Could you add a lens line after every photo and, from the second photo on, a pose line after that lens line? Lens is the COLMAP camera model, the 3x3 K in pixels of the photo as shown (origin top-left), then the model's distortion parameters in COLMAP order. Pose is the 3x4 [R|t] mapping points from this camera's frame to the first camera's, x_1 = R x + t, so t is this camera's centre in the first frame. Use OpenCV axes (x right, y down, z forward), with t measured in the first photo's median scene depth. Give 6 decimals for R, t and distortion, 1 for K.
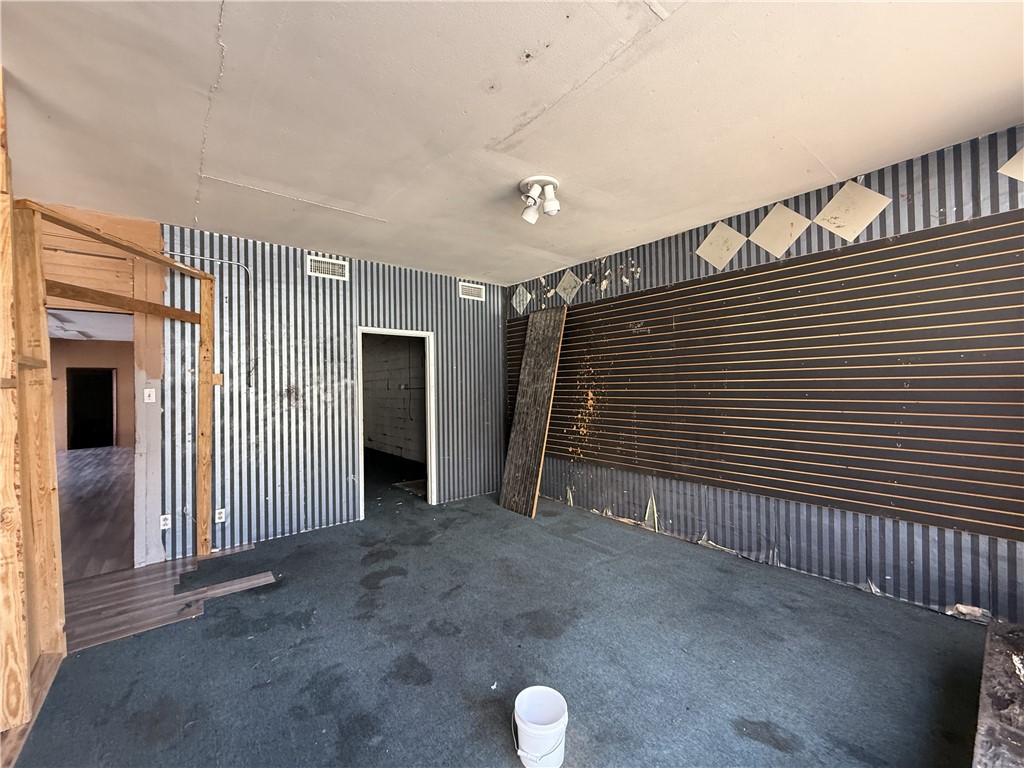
lens RADIAL K [[408.1, 0, 513.8], [0, 408.1, 383.9], [0, 0, 1]] dist [0.001432, 0.000109]
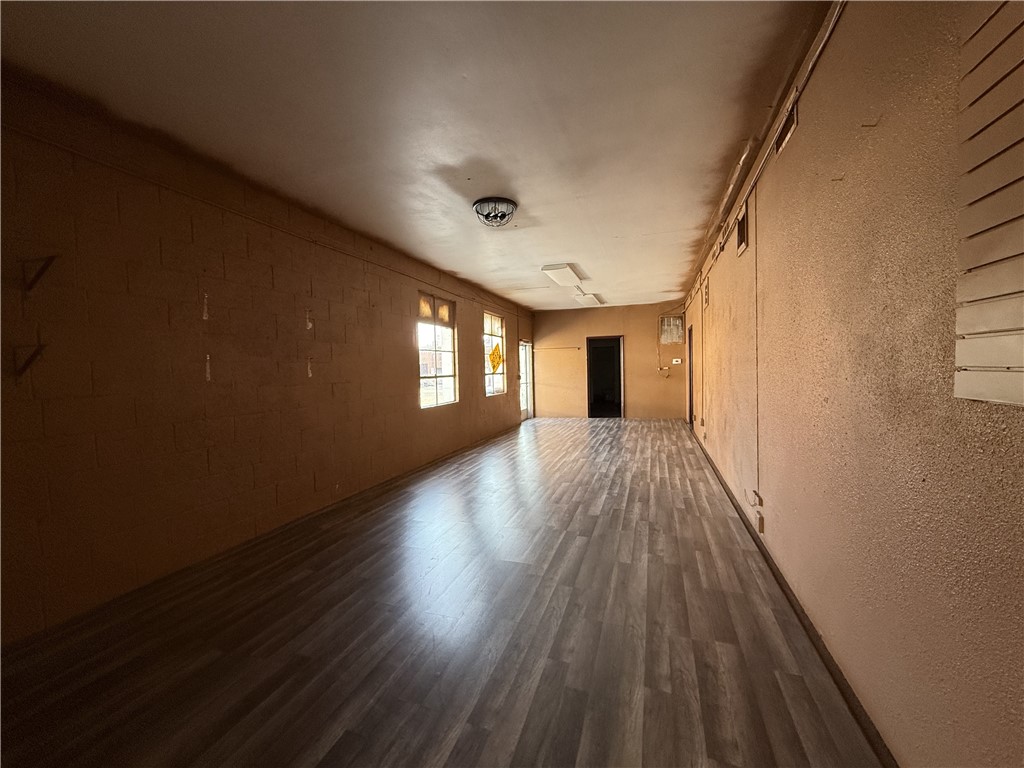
lens RADIAL K [[408.1, 0, 513.0], [0, 408.1, 382.6], [0, 0, 1]] dist [0.001432, 0.000109]
pose [[0.522516, 0.033201, -0.851983, -0.336481], [0.024139, 0.998265, 0.053706, 0.013725], [0.852288, -0.048628, 0.520808, 0.323743]]
